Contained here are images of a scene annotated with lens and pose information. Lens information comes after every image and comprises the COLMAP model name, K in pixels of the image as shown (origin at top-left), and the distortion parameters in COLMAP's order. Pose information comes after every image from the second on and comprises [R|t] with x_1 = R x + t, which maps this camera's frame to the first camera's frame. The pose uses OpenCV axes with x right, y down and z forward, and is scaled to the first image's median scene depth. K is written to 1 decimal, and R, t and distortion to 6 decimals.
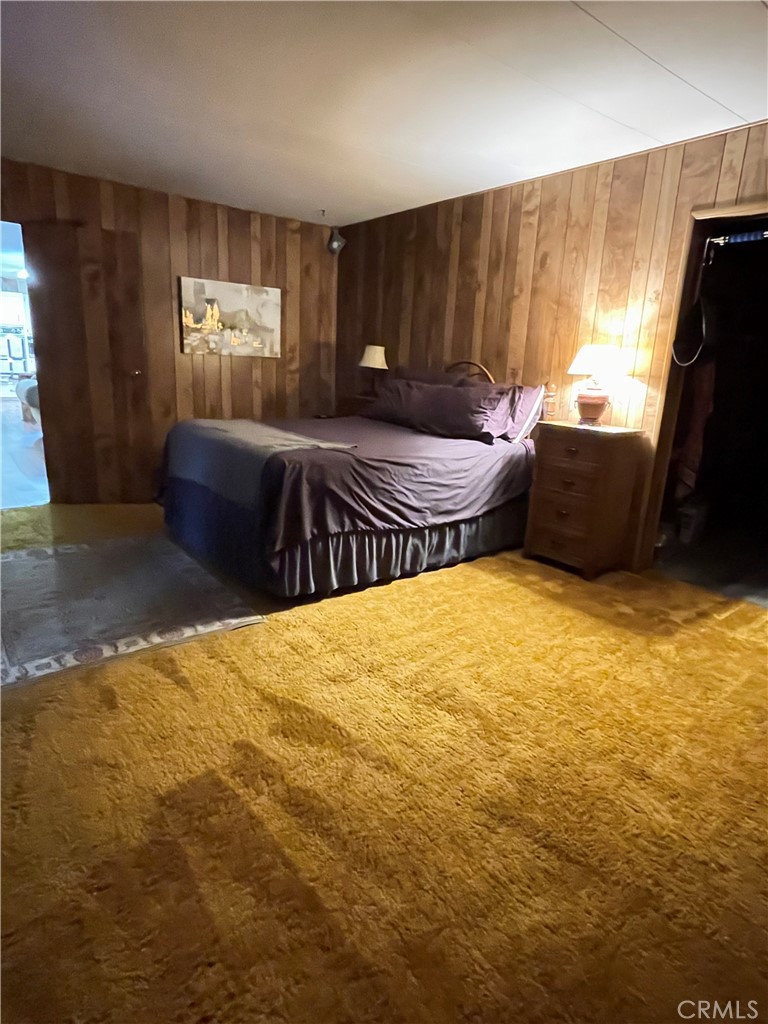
lens RADIAL K [[567.6, 0, 384.0], [0, 567.6, 512.0], [0, 0, 1]] dist [0.003376, 0.000473]
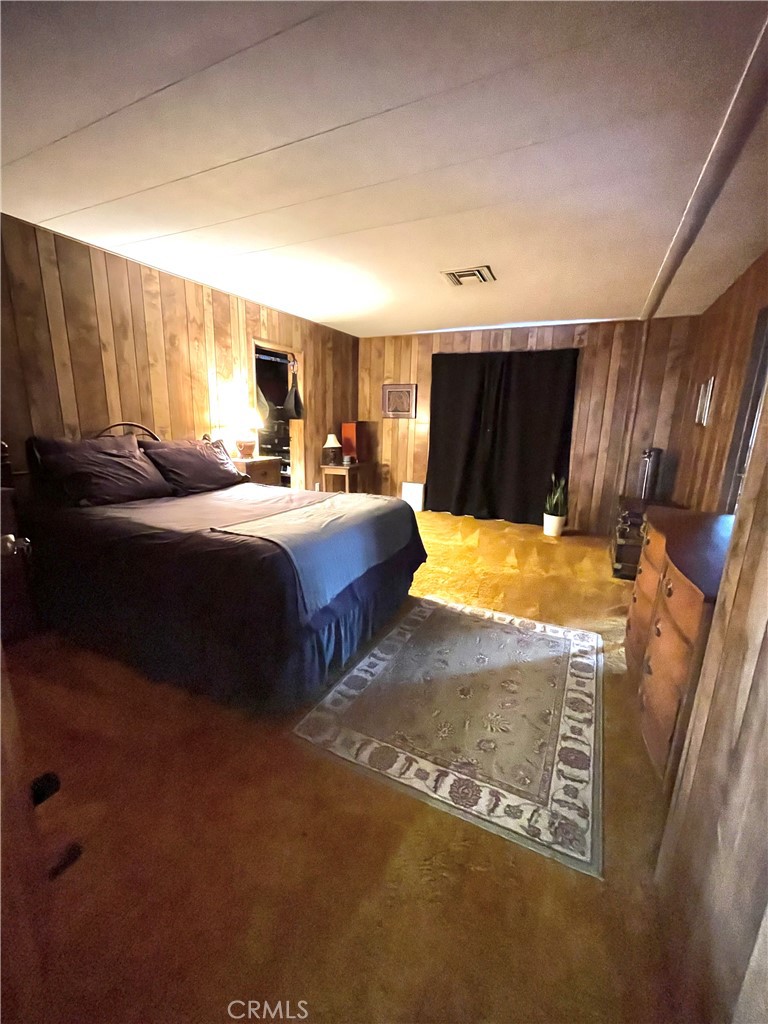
lens RADIAL K [[417.3, 0, 384.0], [0, 417.3, 512.0], [0, 0, 1]] dist [-0.000556, -0.000067]
pose [[-0.418294, -0.254232, 0.872007, -0.859011], [0.204657, 0.908965, 0.363179, -0.362284], [-0.884955, 0.330378, -0.328184, 1.087591]]
